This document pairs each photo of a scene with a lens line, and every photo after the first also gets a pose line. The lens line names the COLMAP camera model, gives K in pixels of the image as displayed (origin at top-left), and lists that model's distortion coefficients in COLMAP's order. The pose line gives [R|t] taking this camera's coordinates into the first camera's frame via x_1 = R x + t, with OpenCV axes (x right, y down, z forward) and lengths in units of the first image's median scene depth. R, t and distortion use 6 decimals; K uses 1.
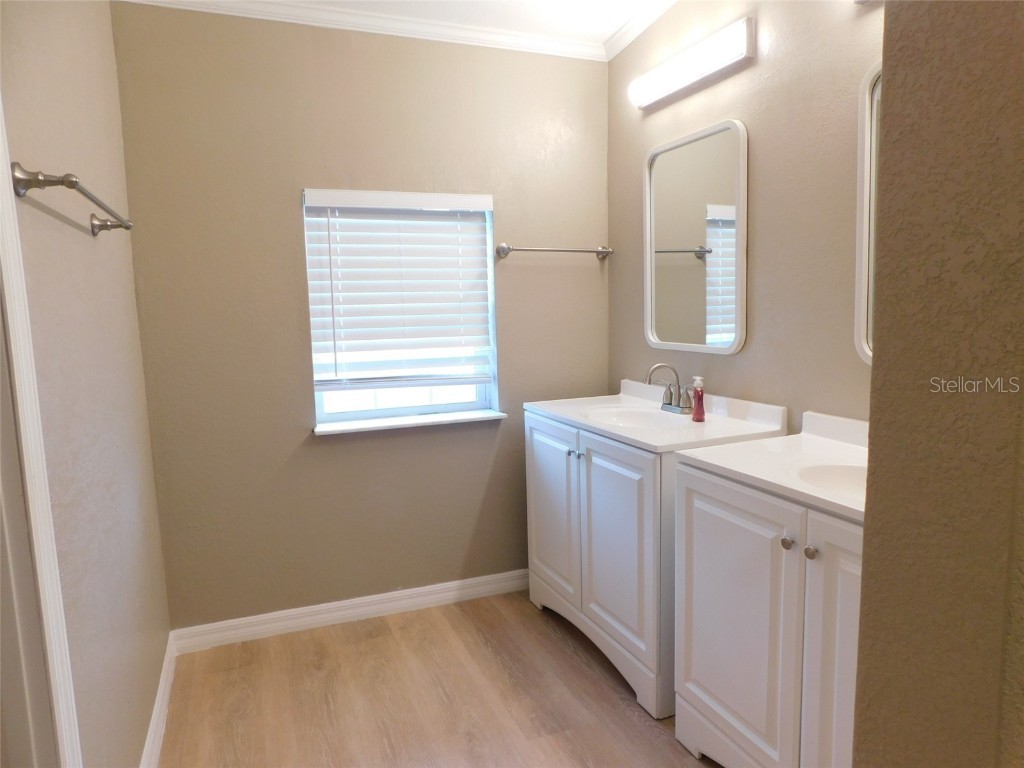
lens RADIAL K [[670.1, 0, 516.6], [0, 670.1, 383.0], [0, 0, 1]] dist [-0.072666, 0.050525]
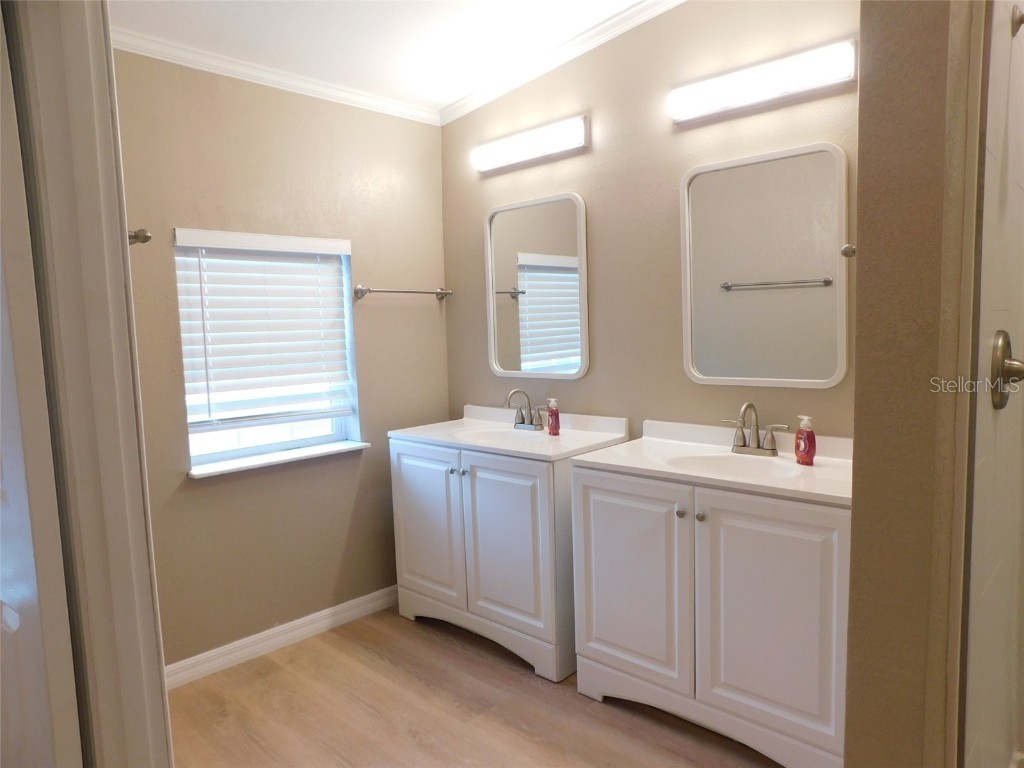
lens RADIAL K [[670.1, 0, 516.6], [0, 670.1, 383.0], [0, 0, 1]] dist [-0.072666, 0.050525]
pose [[0.911753, -0.041595, 0.408628, -0.252000], [0.058314, 0.997890, -0.028536, -0.006049], [-0.406580, 0.049846, 0.912255, -0.080715]]
